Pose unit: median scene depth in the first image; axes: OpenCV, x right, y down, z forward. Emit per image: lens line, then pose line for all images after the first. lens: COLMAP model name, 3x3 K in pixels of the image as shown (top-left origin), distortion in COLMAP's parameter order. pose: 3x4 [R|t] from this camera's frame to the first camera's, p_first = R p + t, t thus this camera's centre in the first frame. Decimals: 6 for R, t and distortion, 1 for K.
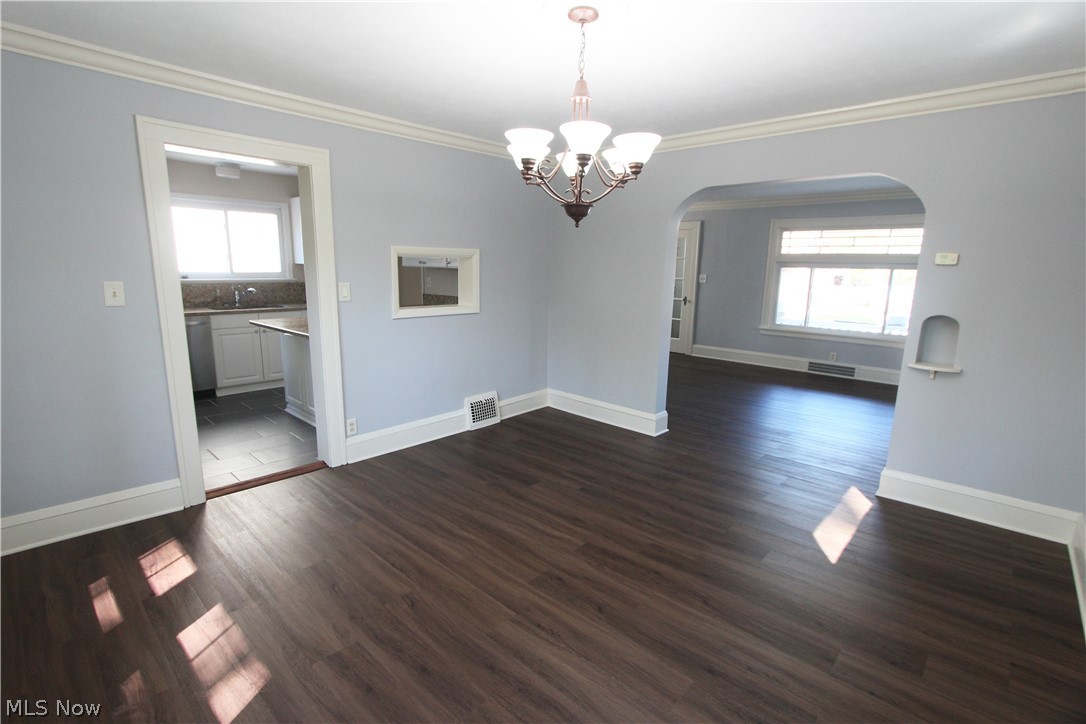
lens RADIAL K [[502.0, 0, 549.9], [0, 502.0, 365.5], [0, 0, 1]] dist [-0.015680, 0.003328]
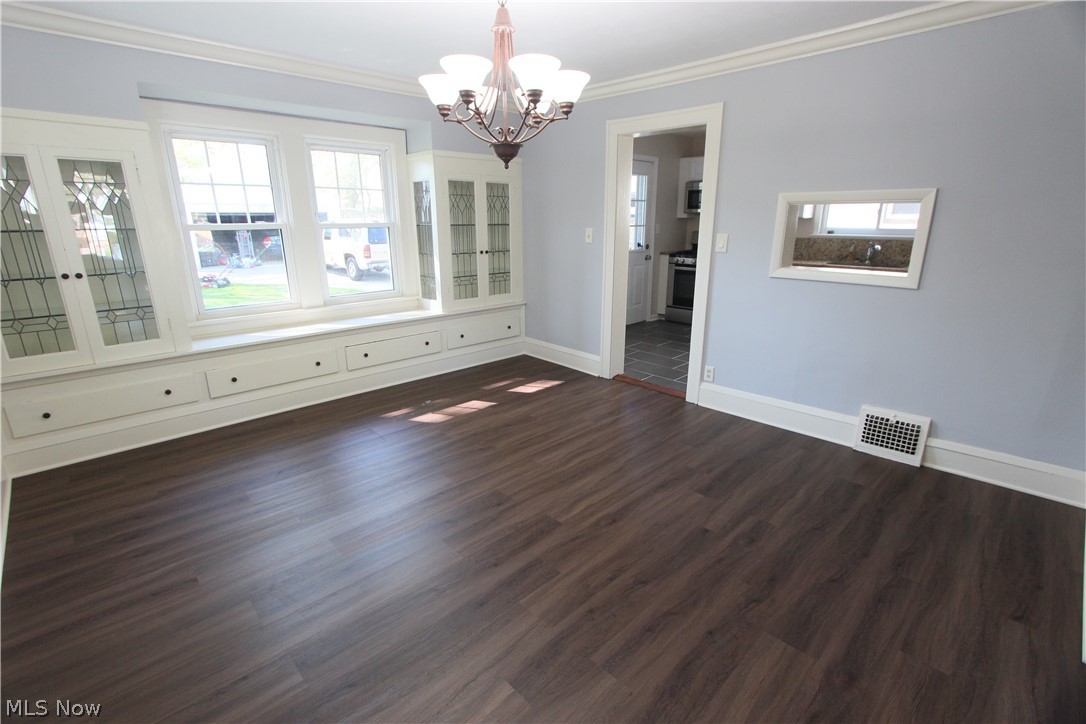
lens RADIAL K [[502.0, 0, 553.5], [0, 502.0, 364.9], [0, 0, 1]] dist [-0.015680, 0.003328]
pose [[-0.046720, 0.259037, -0.964737, 0.797978], [-0.192594, 0.945334, 0.263154, -0.136906], [0.980166, 0.198097, 0.005723, 0.847899]]
